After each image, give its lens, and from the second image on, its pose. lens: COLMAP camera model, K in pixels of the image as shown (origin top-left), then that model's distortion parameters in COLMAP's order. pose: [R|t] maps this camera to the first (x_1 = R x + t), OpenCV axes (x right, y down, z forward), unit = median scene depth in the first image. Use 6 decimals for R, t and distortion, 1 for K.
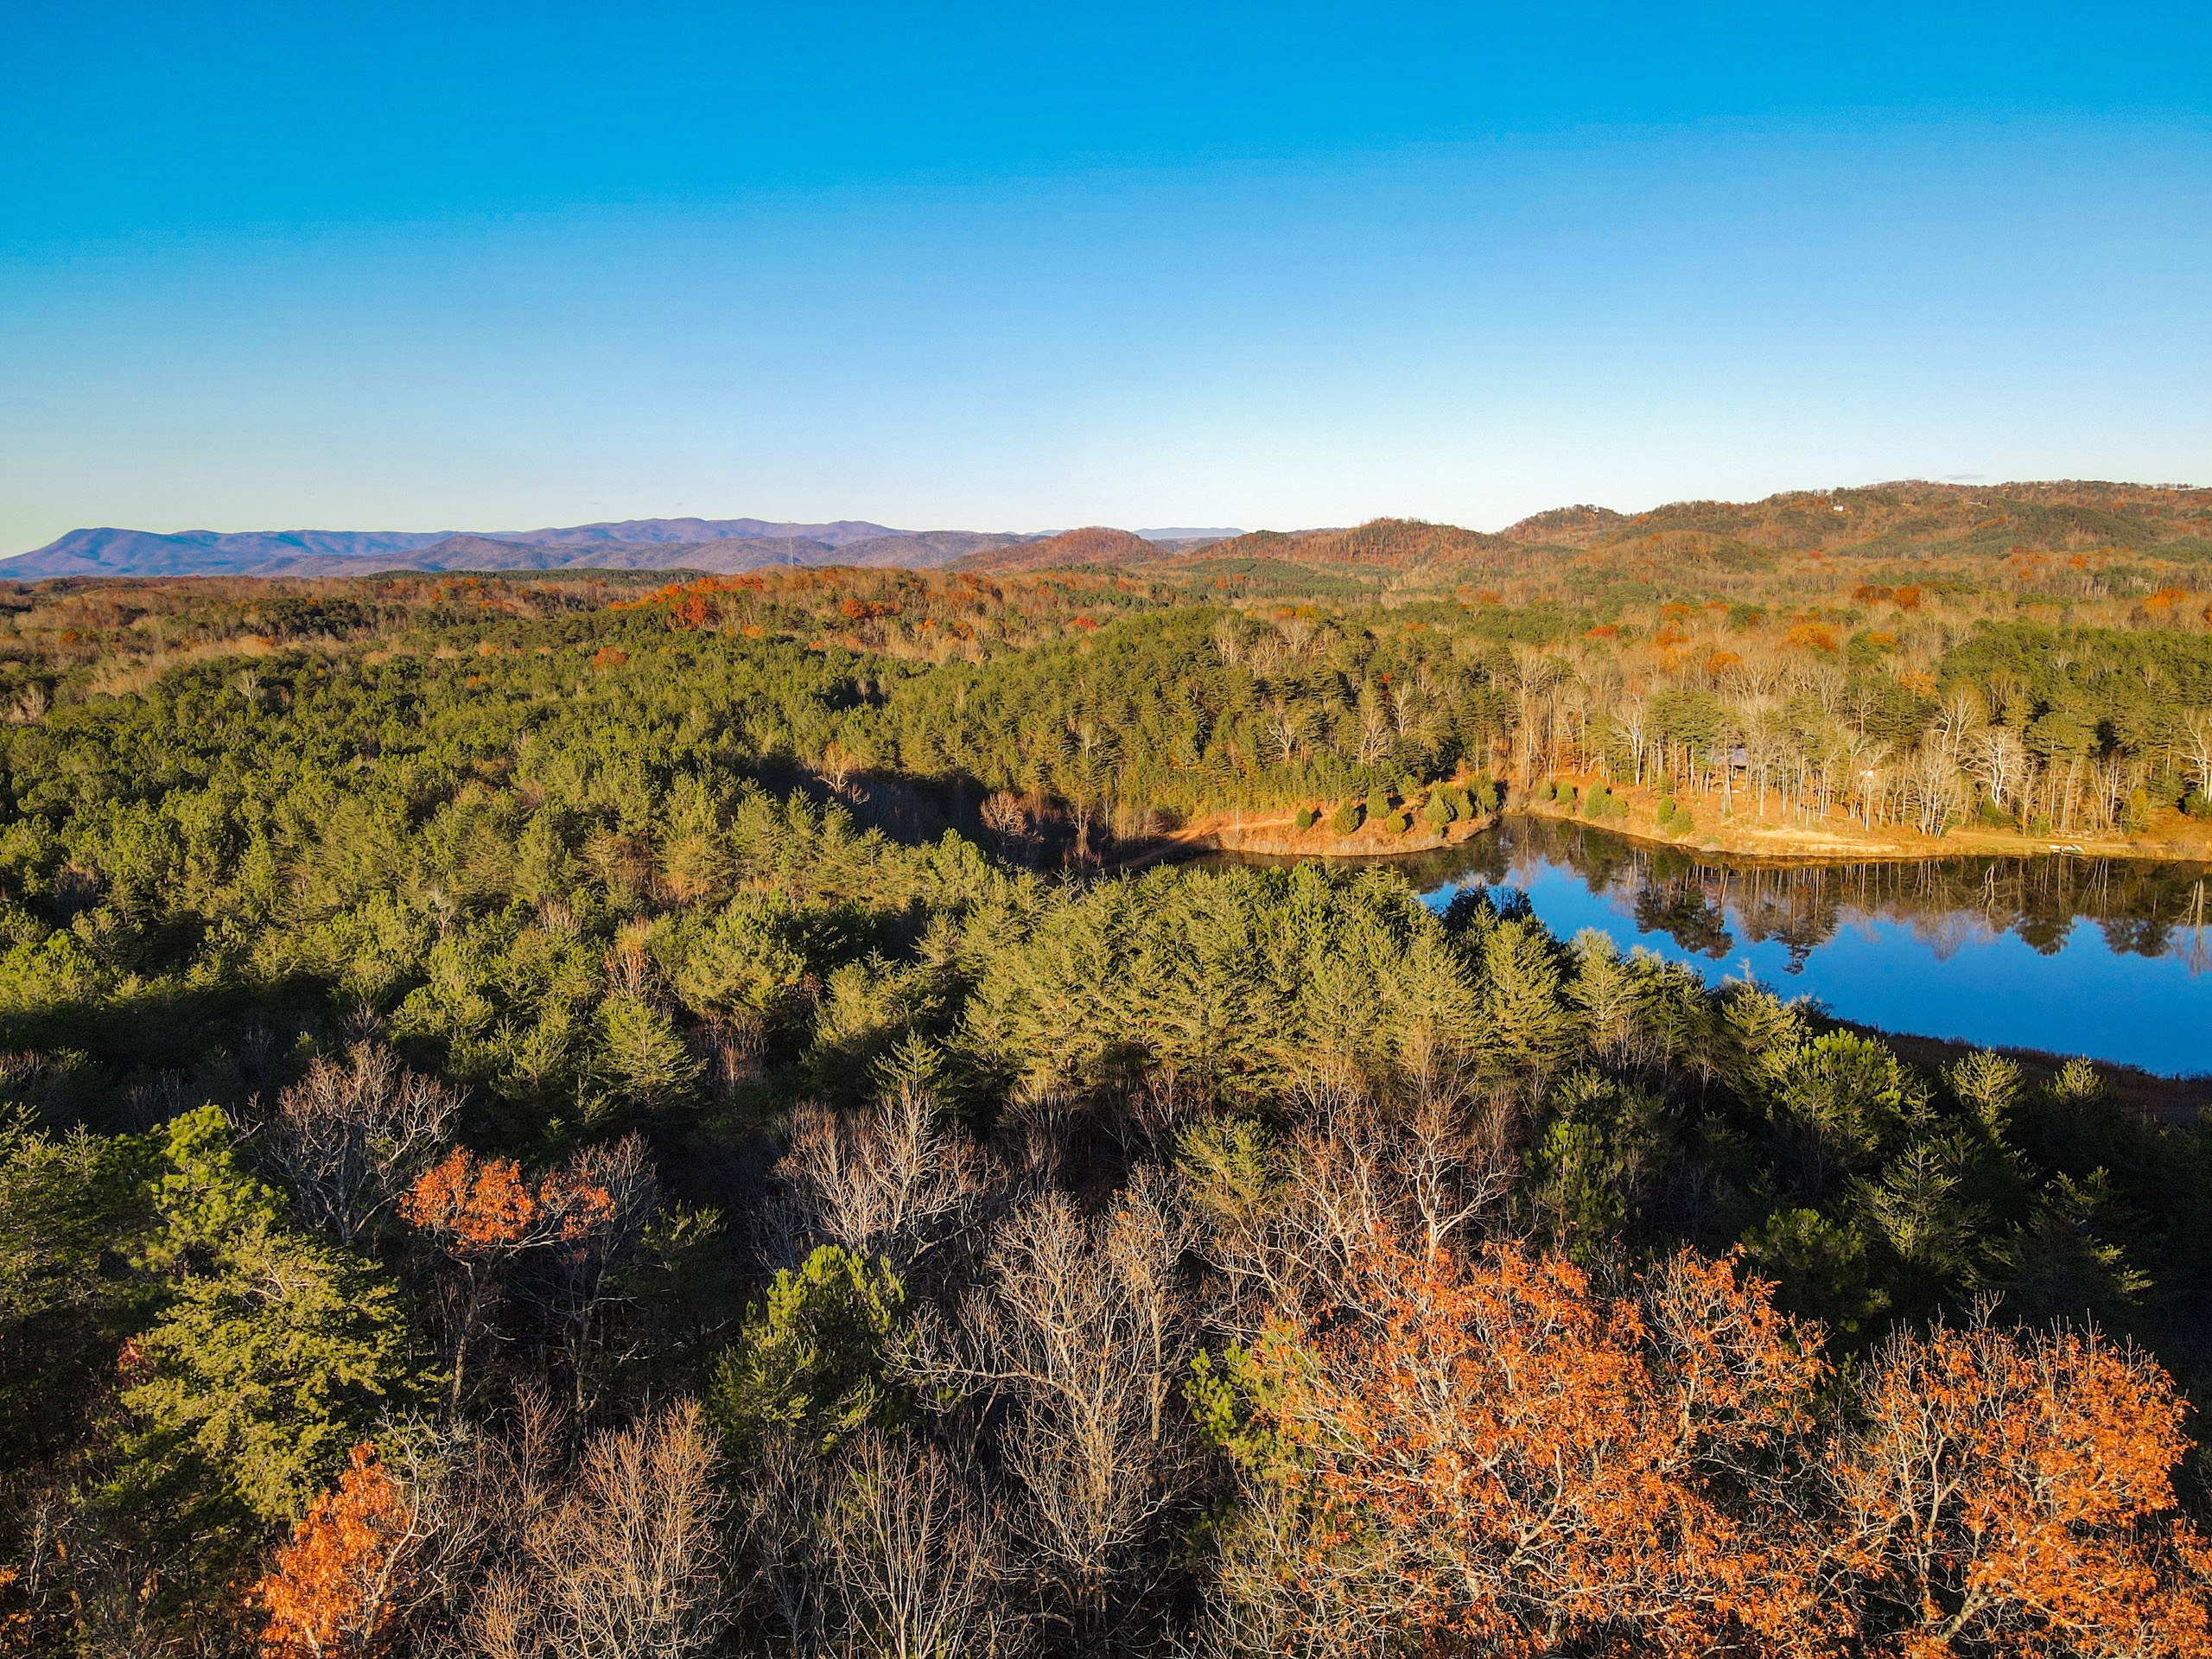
lens RADIAL K [[1627.3, 0, 1103.4], [0, 1627.3, 836.2], [0, 0, 1]] dist [-0.009996, 0.045382]
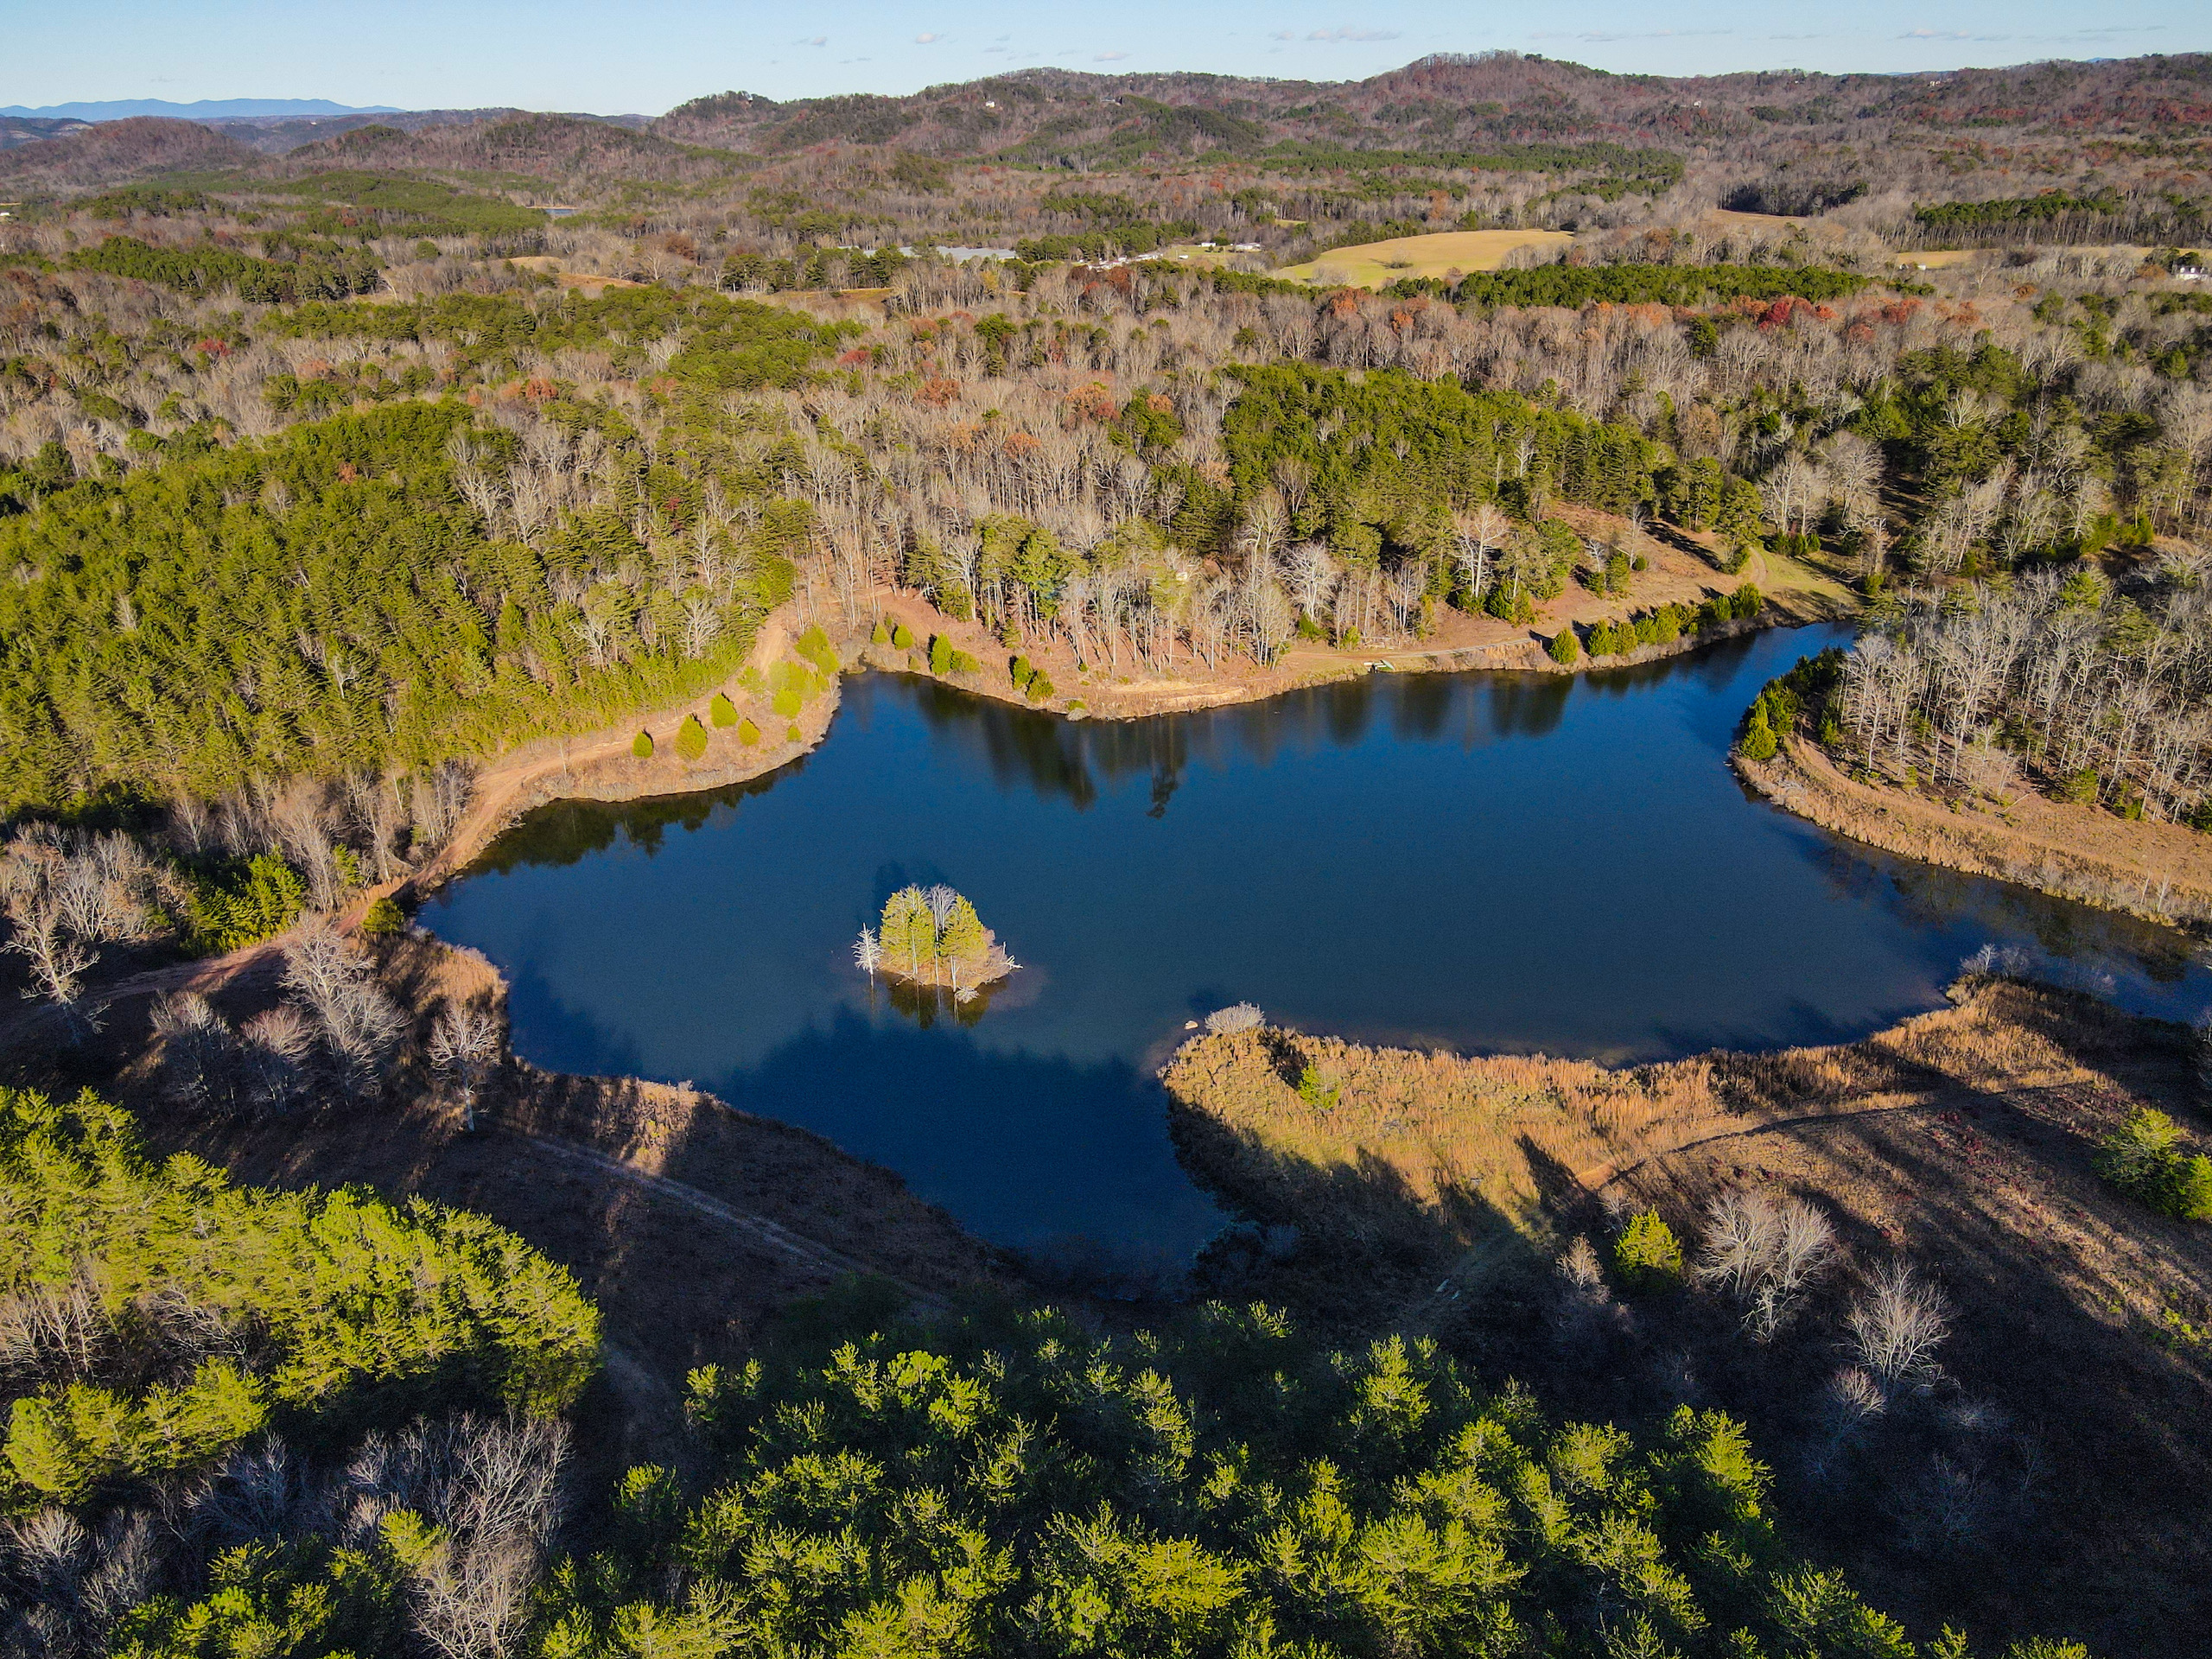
lens RADIAL K [[1627.3, 0, 1103.4], [0, 1627.3, 836.2], [0, 0, 1]] dist [-0.009996, 0.045382]
pose [[0.882575, -0.193201, 0.428642, -0.047546], [0.087151, 0.963098, 0.254652, -0.201751], [-0.462023, -0.187393, 0.866844, 0.173743]]
